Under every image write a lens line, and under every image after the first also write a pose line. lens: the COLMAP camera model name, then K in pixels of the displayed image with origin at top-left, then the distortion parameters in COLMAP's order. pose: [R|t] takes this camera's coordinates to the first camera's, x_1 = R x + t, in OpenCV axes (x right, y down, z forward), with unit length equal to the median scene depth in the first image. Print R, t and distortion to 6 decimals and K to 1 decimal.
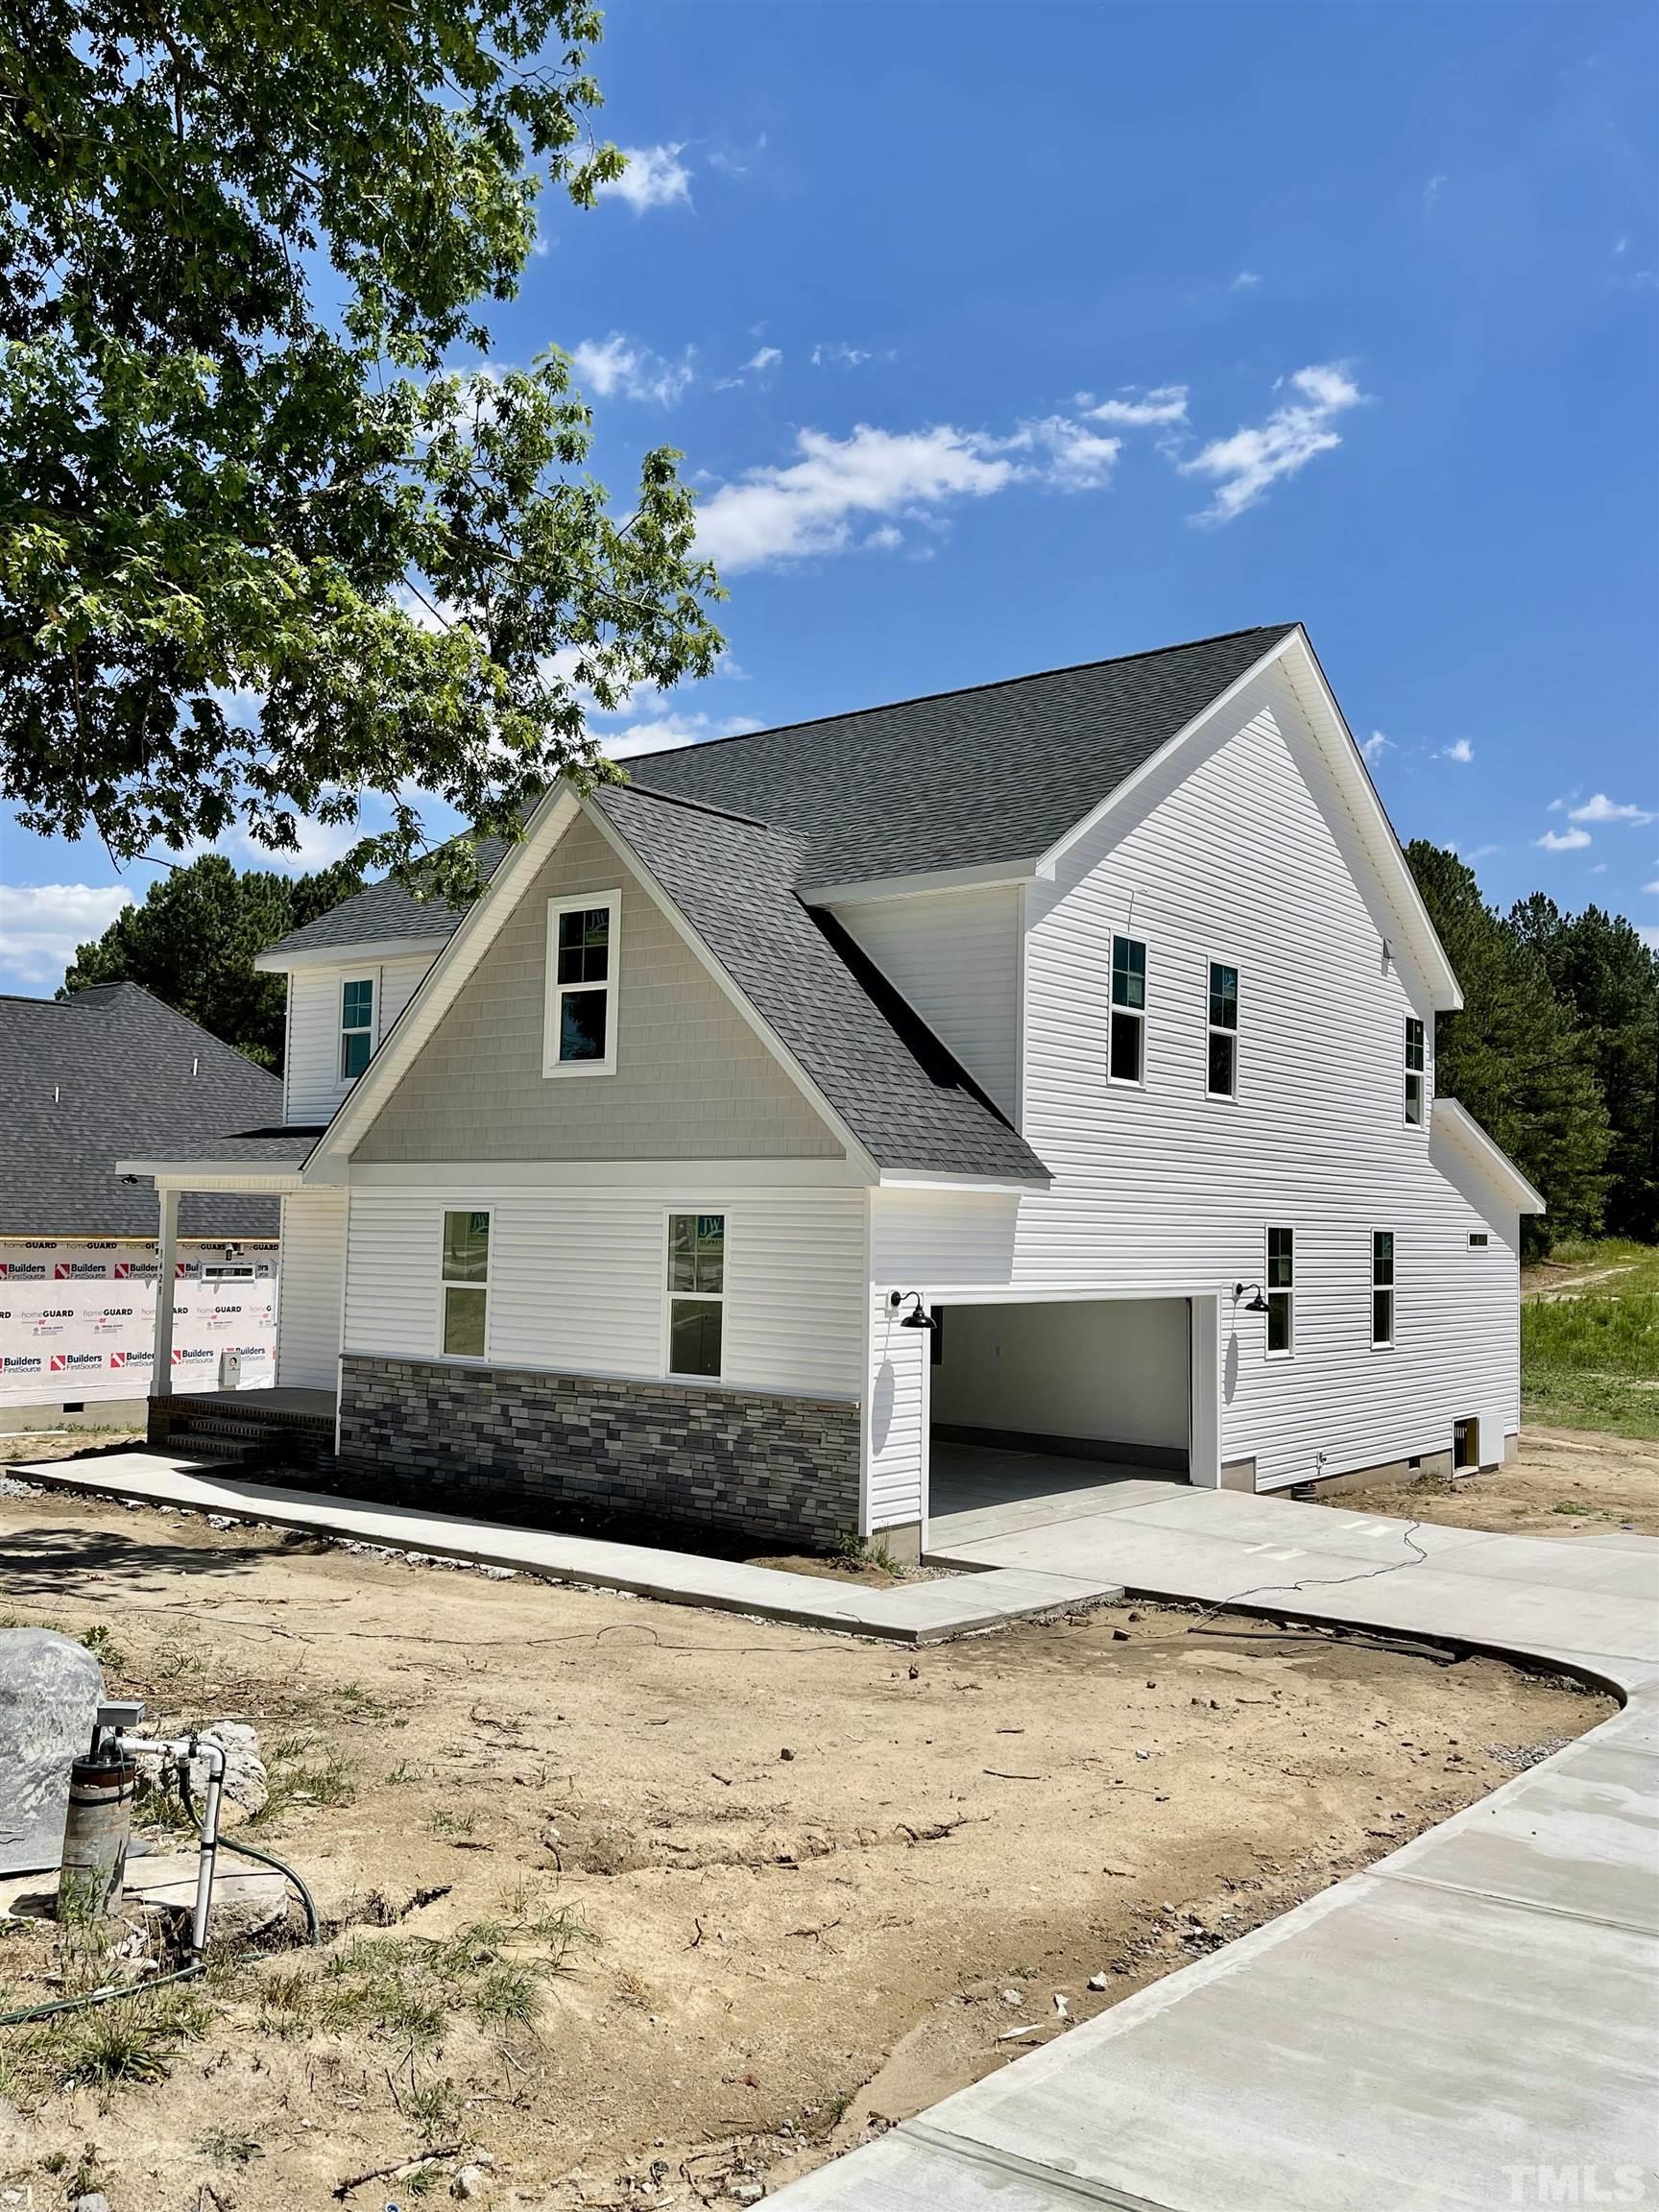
lens RADIAL K [[1819.5, 0, 845.4], [0, 1819.5, 1115.8], [0, 0, 1]] dist [0.035308, 0.010015]
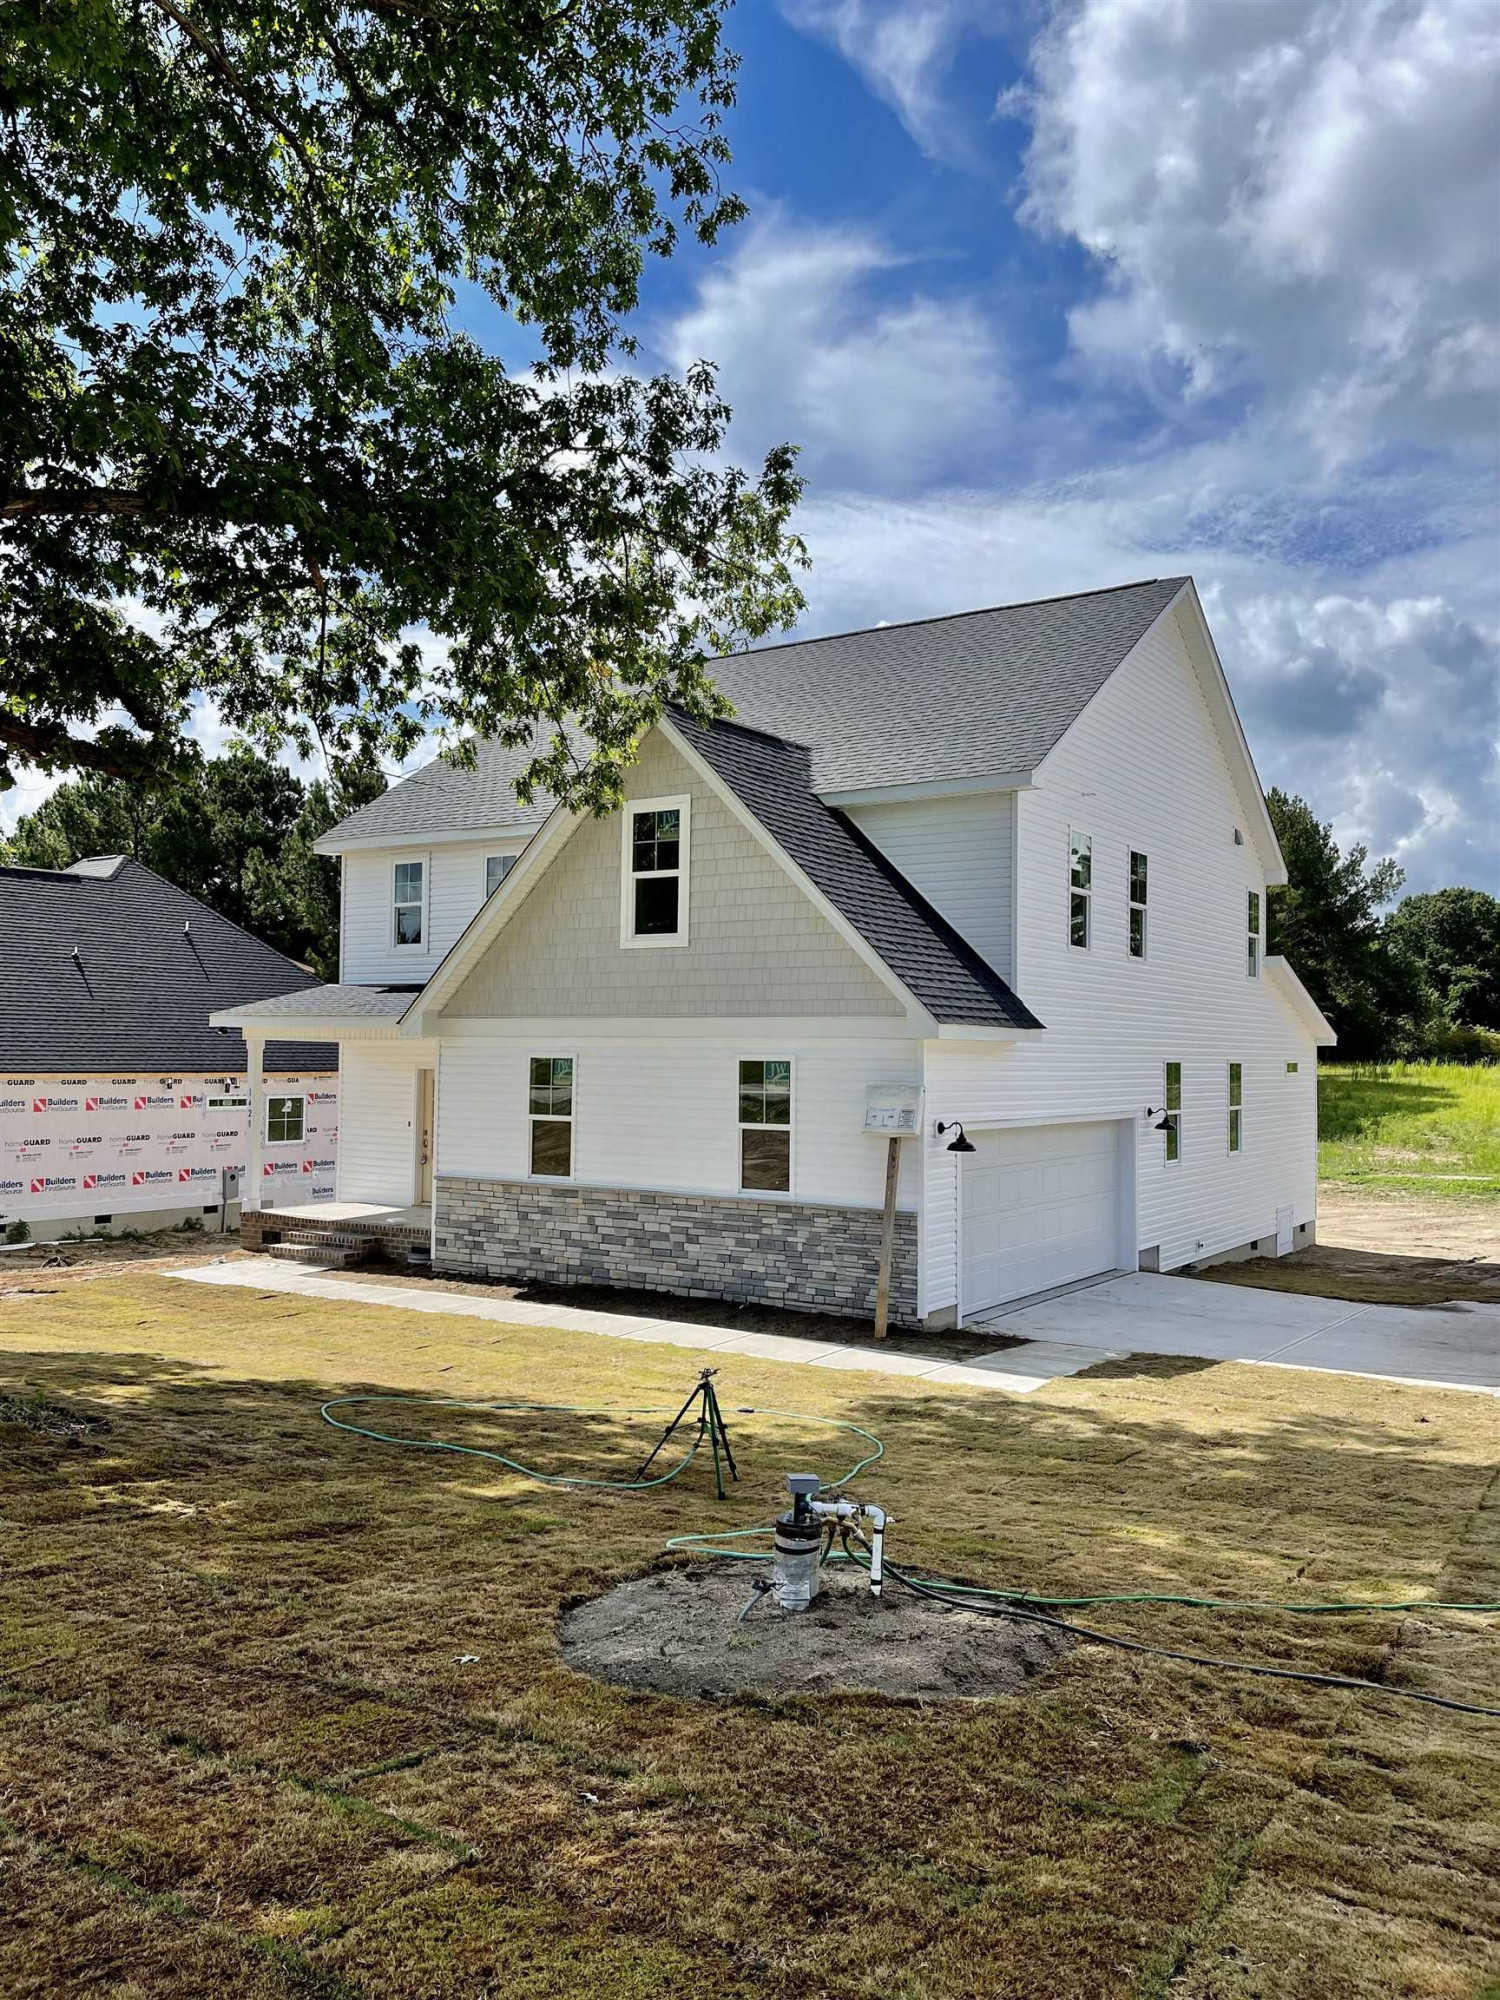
lens RADIAL K [[1511.7, 0, 748.9], [0, 1511.7, 987.8], [0, 0, 1]] dist [0.060464, -0.049904]
pose [[0.997212, -0.006464, 0.074333, -0.160373], [0.005012, 0.999793, 0.019706, -0.014618], [-0.074445, -0.019278, 0.997039, -0.019653]]
